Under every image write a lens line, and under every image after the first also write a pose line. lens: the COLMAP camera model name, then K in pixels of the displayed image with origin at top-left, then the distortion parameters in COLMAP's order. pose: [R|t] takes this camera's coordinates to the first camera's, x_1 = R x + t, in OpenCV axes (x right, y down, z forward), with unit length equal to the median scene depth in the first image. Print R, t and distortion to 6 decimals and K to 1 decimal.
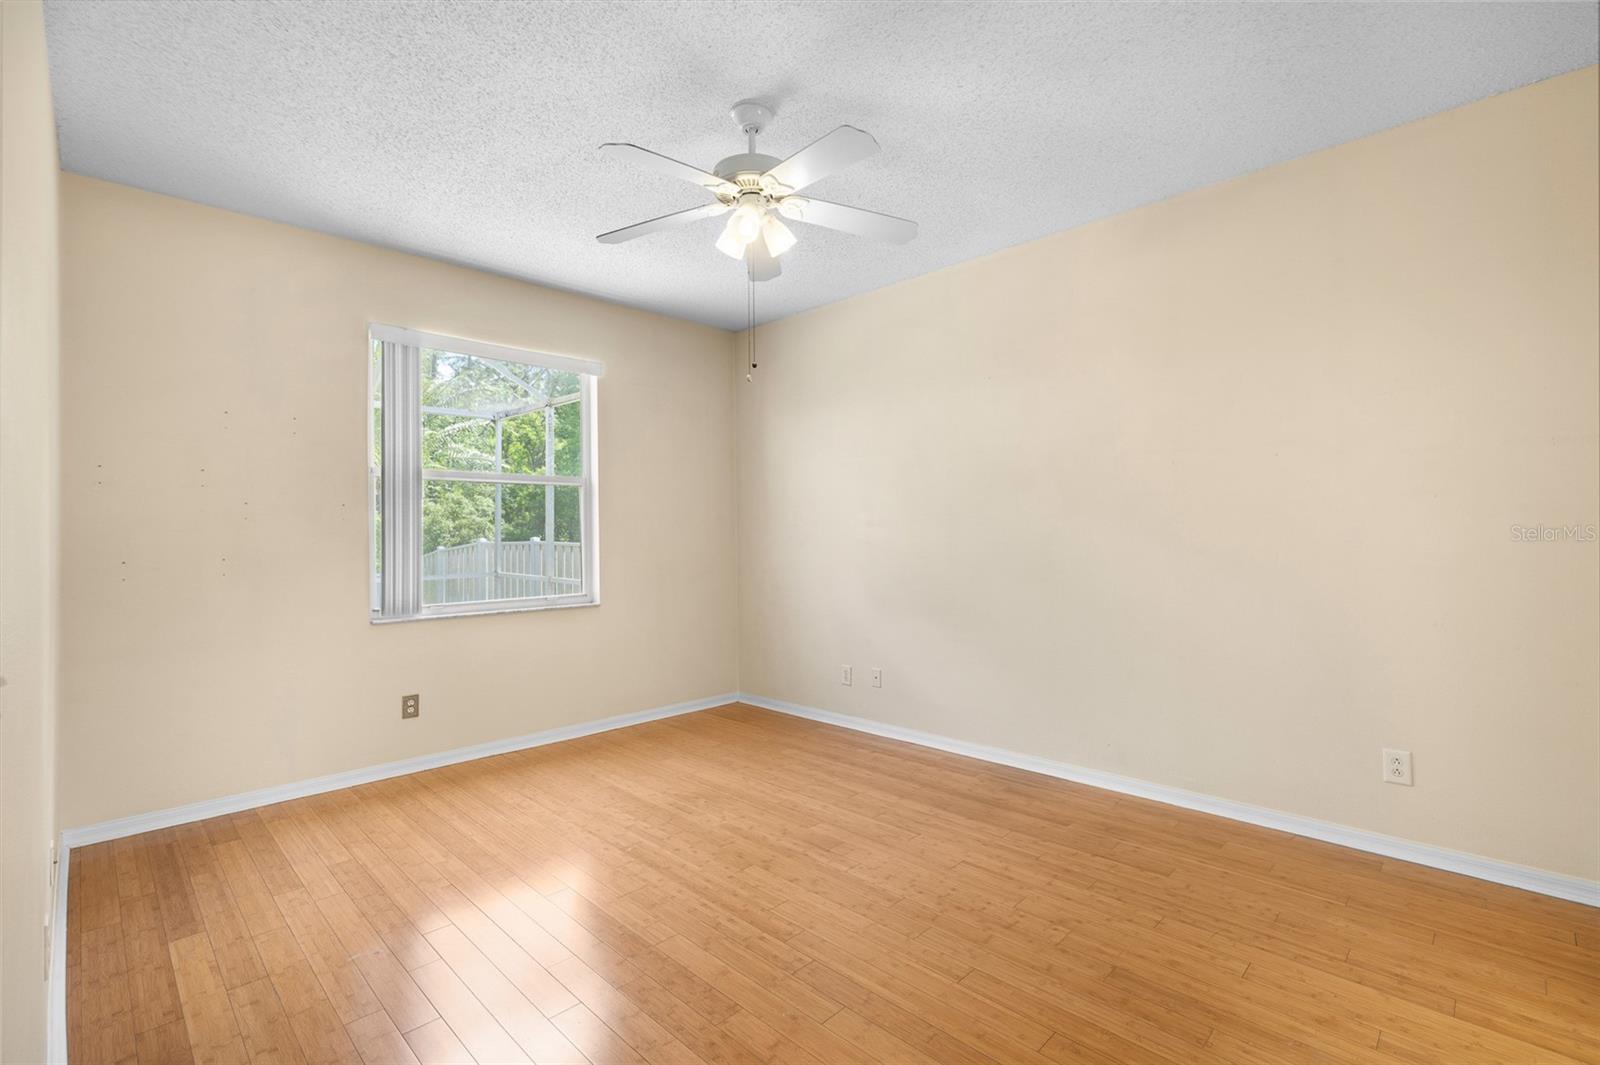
lens RADIAL K [[722.0, 0, 797.7], [0, 722.0, 533.3], [0, 0, 1]] dist [-0.007704, 0.003596]
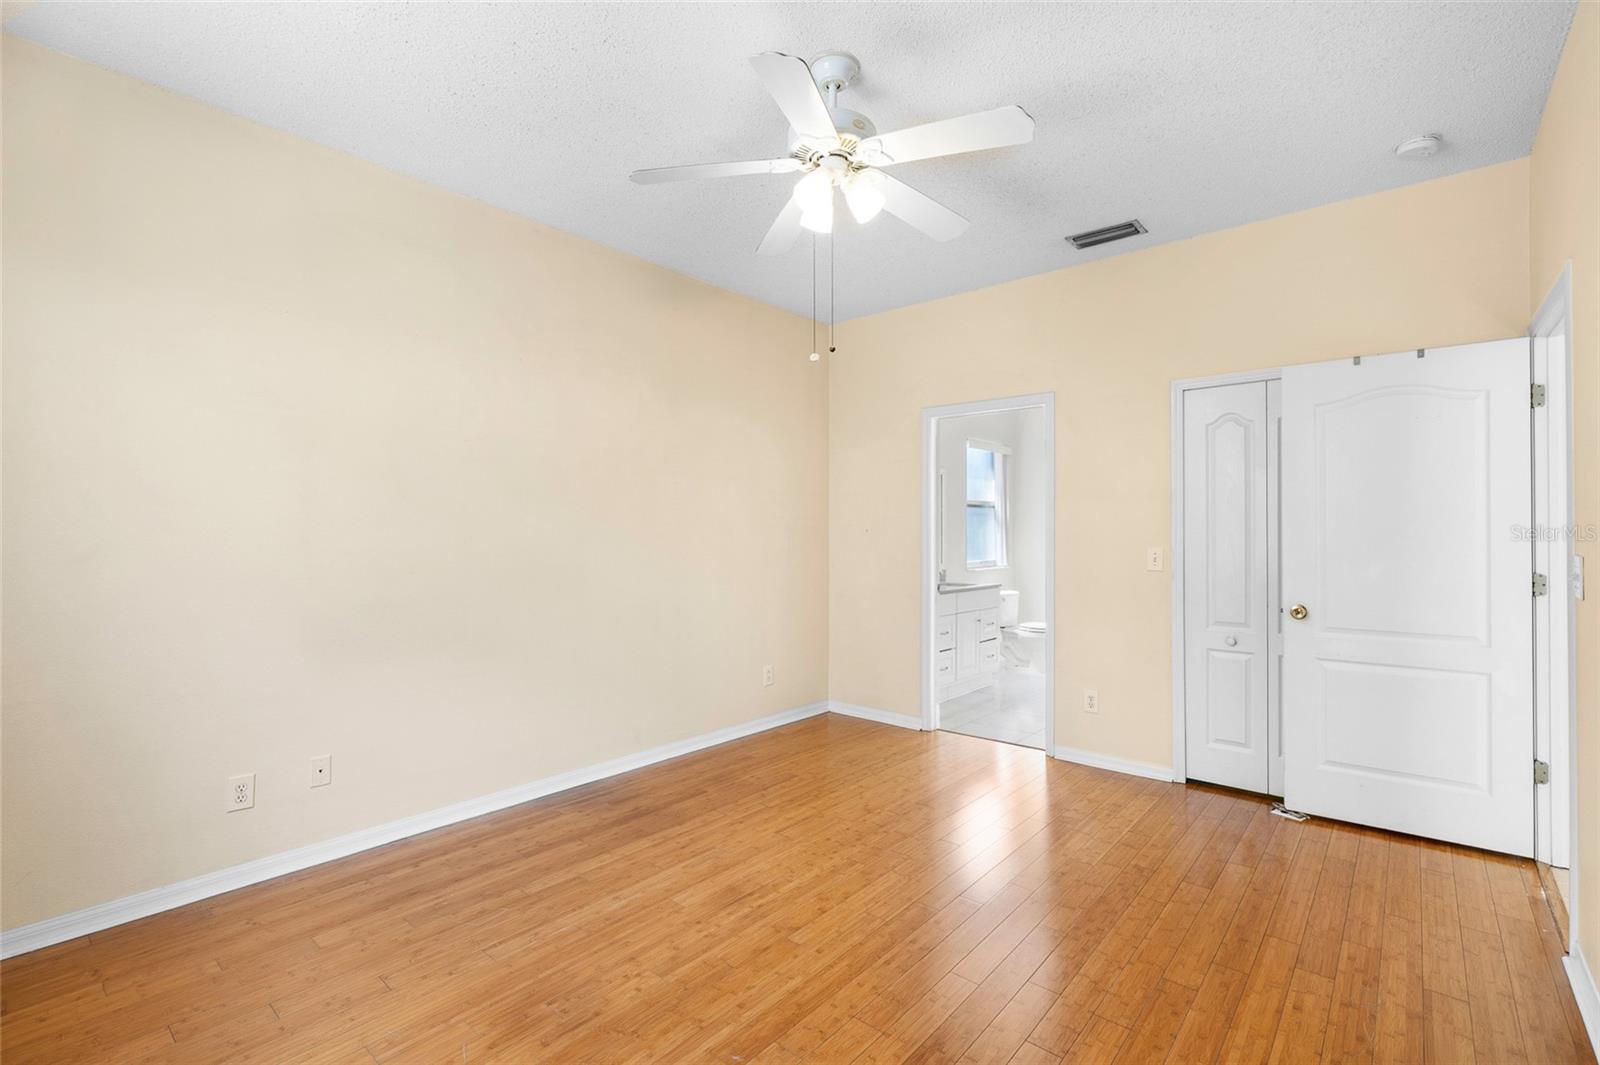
lens RADIAL K [[722.0, 0, 805.1], [0, 722.0, 531.5], [0, 0, 1]] dist [-0.007704, 0.003596]
pose [[-0.081777, 0.016910, 0.996507, -0.765332], [0.000126, 0.999856, -0.016957, 0.008614], [-0.996651, -0.001261, -0.081768, 0.900112]]
